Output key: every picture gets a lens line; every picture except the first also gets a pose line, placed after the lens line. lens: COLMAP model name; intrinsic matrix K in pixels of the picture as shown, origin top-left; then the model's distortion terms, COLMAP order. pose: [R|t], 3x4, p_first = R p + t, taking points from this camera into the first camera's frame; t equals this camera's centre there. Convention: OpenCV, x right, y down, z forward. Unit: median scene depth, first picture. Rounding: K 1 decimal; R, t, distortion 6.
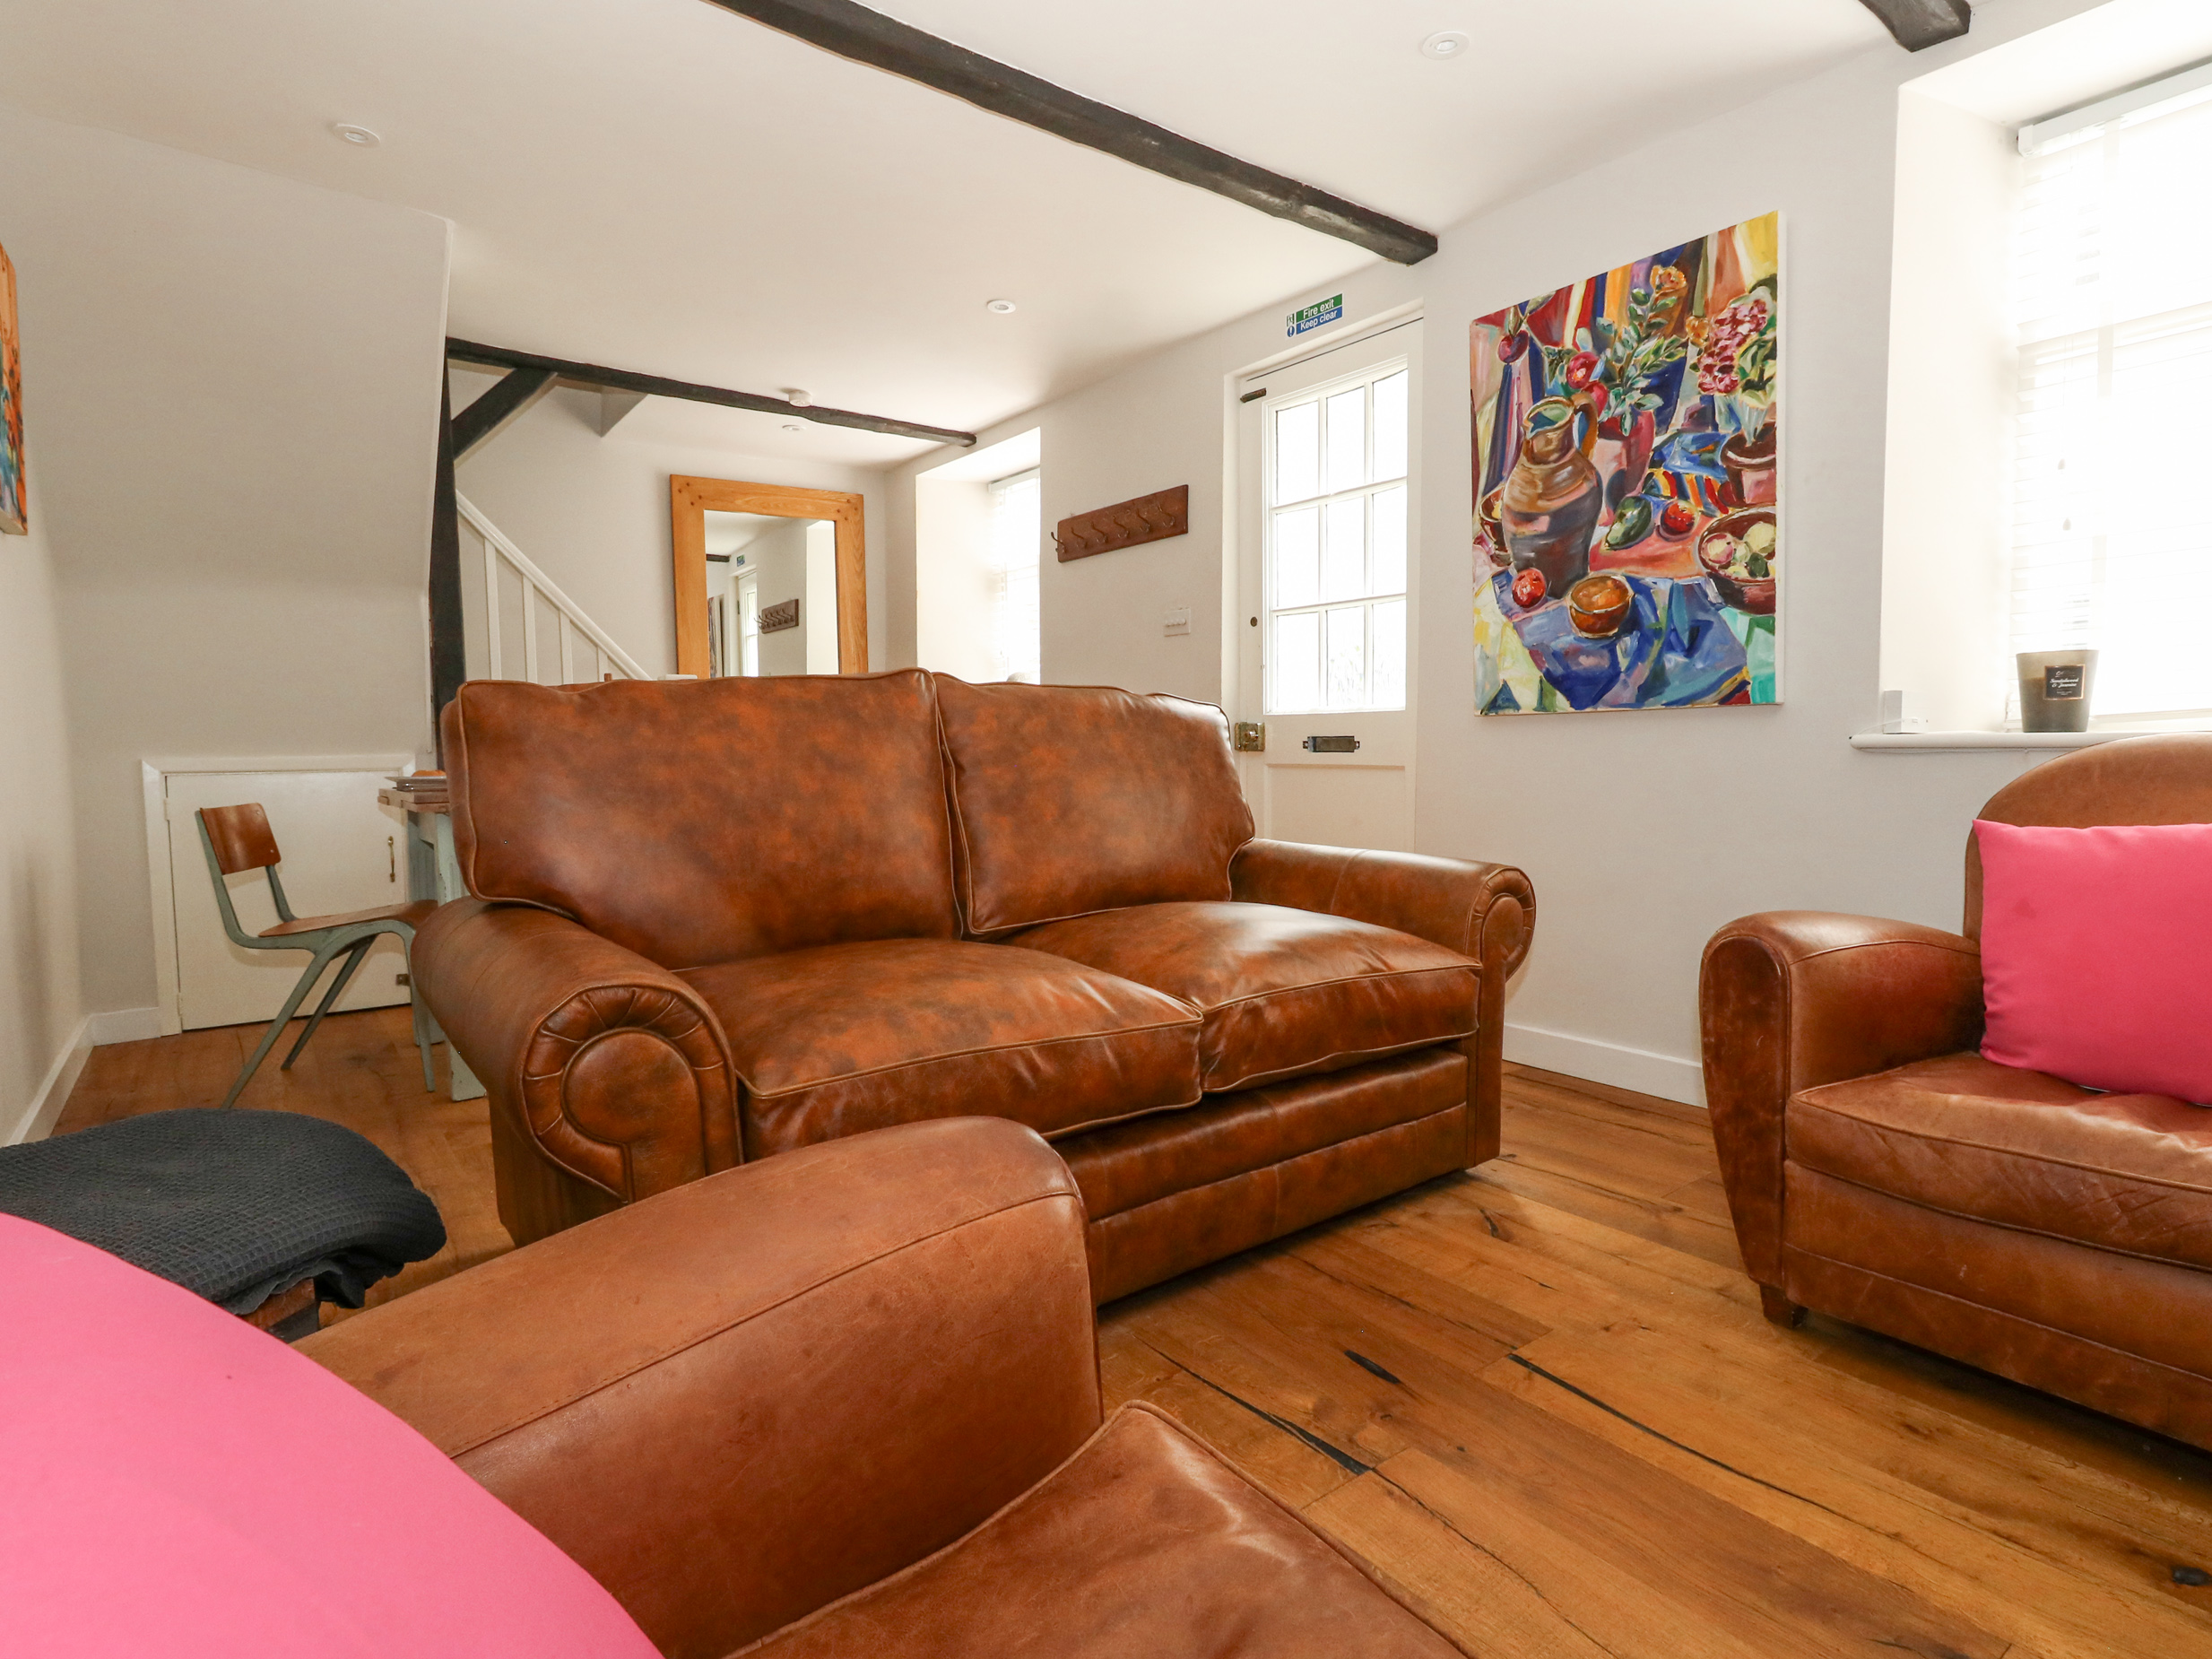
lens RADIAL K [[1141.7, 0, 1093.1], [0, 1141.7, 825.8], [0, 0, 1]] dist [0.000485, -0.000429]
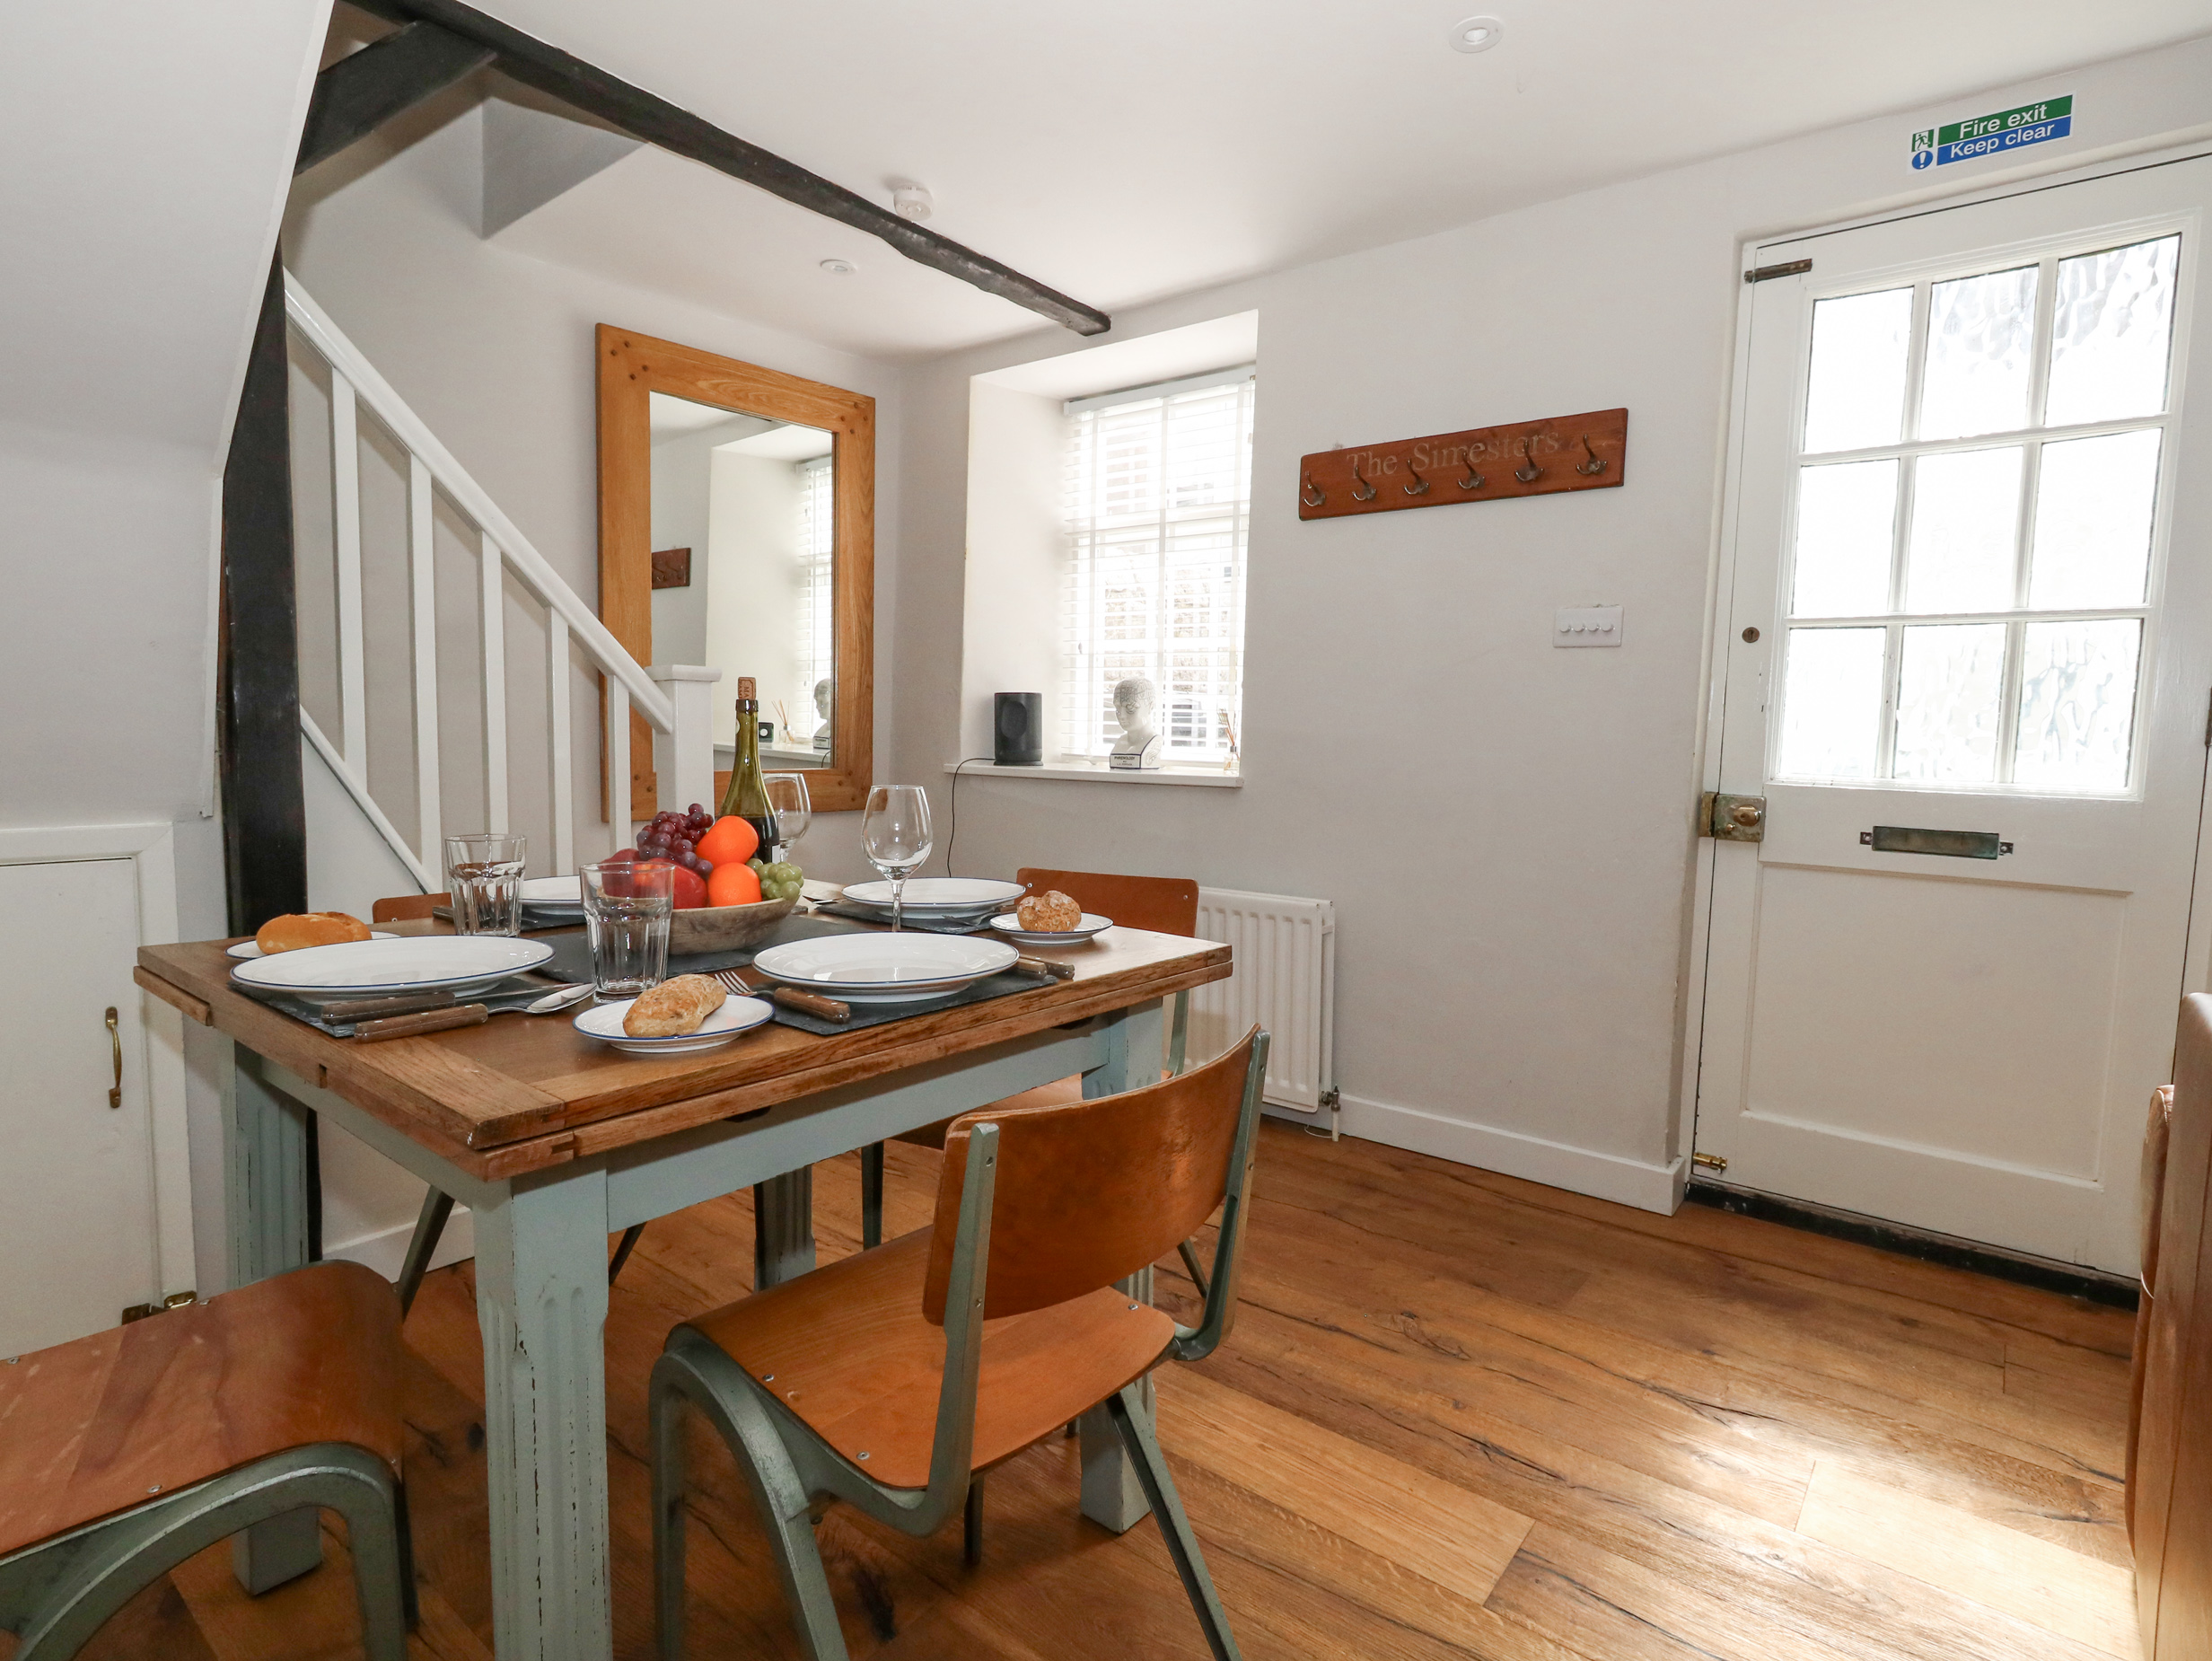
lens RADIAL K [[1141.7, 0, 1087.8], [0, 1141.7, 829.0], [0, 0, 1]] dist [0.000485, -0.000429]
pose [[0.968787, 0.013741, 0.247514, -0.354104], [-0.017993, 0.999727, 0.014926, -0.072237], [-0.247241, -0.018914, 0.968769, 0.461849]]
